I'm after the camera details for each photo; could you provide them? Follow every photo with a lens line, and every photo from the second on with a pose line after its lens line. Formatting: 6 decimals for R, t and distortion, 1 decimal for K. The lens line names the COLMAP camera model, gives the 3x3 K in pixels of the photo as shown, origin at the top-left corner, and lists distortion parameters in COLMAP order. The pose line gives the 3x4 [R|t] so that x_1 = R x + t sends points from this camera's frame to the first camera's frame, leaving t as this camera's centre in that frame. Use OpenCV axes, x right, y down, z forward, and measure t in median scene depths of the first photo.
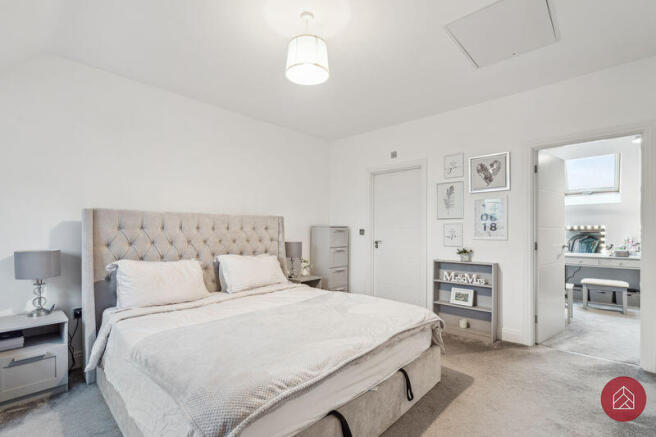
lens RADIAL K [[300.4, 0, 328.8], [0, 300.4, 231.0], [0, 0, 1]] dist [-0.001430, 0.001721]
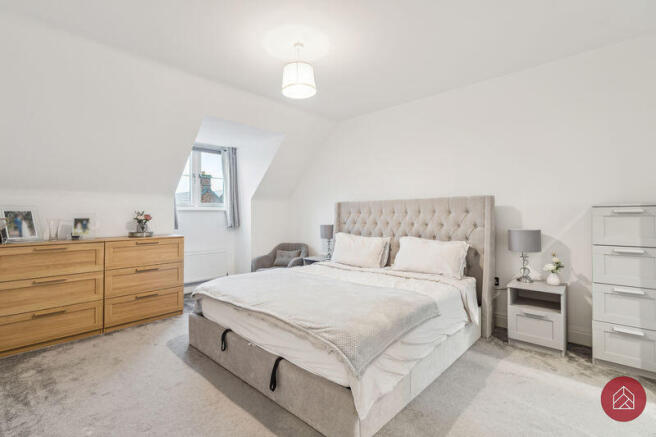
lens RADIAL K [[300.4, 0, 326.9], [0, 300.4, 216.5], [0, 0, 1]] dist [-0.001430, 0.001721]
pose [[0.002947, 0.010534, -0.999940, 0.779385], [0.009456, 0.999900, 0.010562, -0.008543], [0.999951, -0.009486, 0.002847, 0.731579]]
